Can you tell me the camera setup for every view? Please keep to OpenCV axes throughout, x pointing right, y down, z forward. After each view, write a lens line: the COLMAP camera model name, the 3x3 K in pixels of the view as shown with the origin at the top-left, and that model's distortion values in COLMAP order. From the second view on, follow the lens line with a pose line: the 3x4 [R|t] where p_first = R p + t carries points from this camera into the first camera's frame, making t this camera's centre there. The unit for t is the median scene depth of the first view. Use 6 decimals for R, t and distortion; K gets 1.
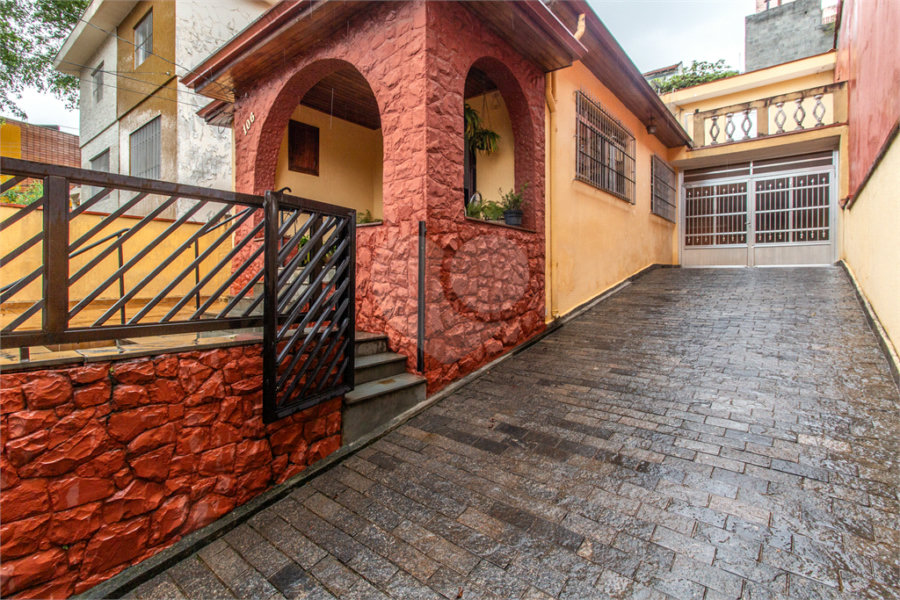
lens RADIAL K [[412.5, 0, 454.4], [0, 412.5, 276.9], [0, 0, 1]] dist [0.011833, -0.000561]
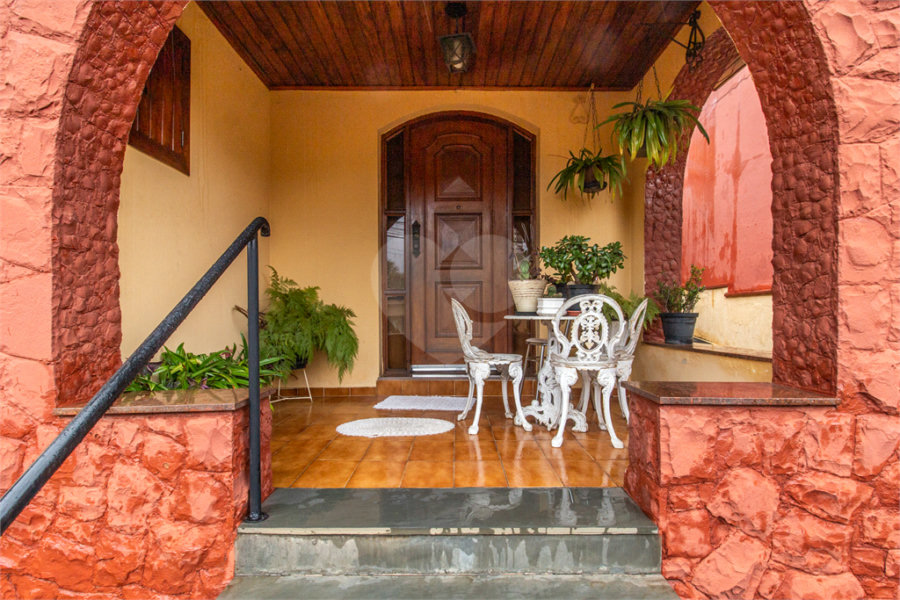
lens RADIAL K [[450.8, 0, 453.4], [0, 450.8, 324.7], [0, 0, 1]] dist [-0.001348, 0.000829]
pose [[0.779929, -0.016074, 0.625662, -0.561447], [0.004210, 0.999782, 0.020437, -0.175153], [-0.625854, -0.013306, 0.779826, 0.790534]]
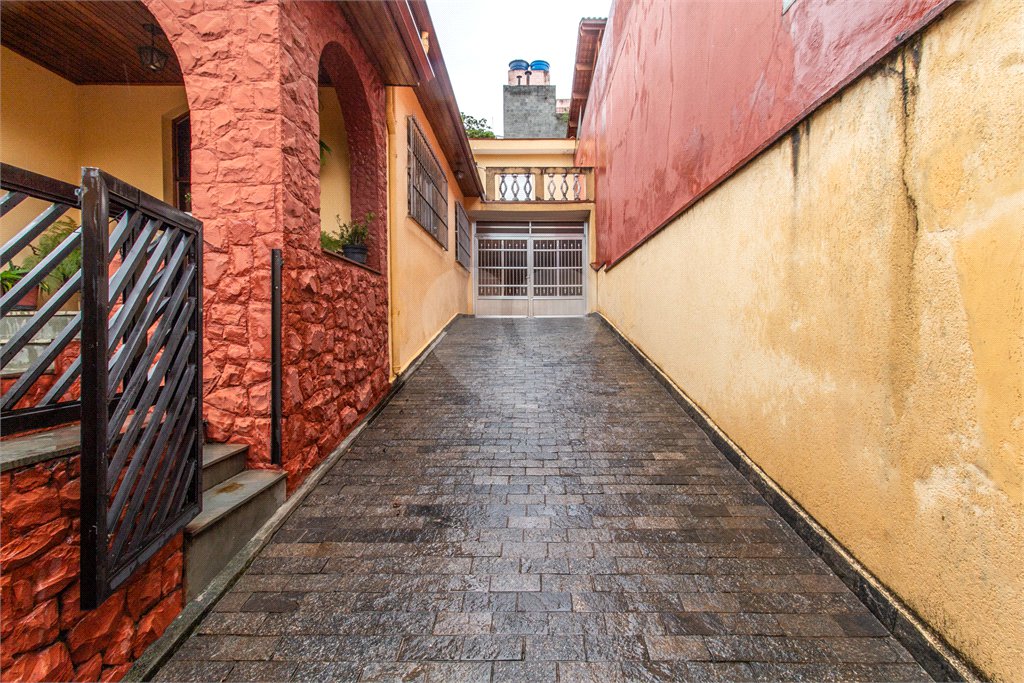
lens RADIAL K [[469.3, 0, 519.4], [0, 469.3, 332.2], [0, 0, 1]] dist [0.011833, -0.000561]
pose [[0.779576, -0.013749, 0.626157, -0.206820], [0.006907, 0.999887, 0.013355, -0.001705], [-0.626270, -0.006086, 0.779583, 0.094070]]
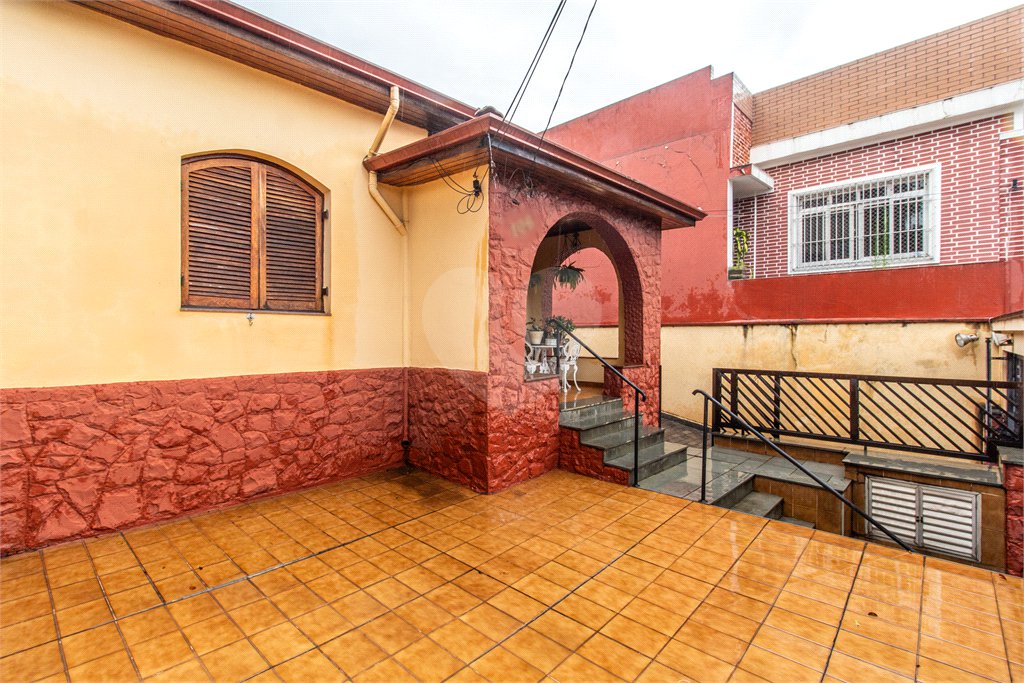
lens RADIAL K [[469.3, 0, 512.1], [0, 469.3, 338.4], [0, 0, 1]] dist [0.011833, -0.000561]
pose [[0.084890, -0.013119, 0.996304, -1.595172], [0.005237, 0.999905, 0.012720, -0.216166], [-0.996377, 0.004138, 0.084951, 1.136686]]
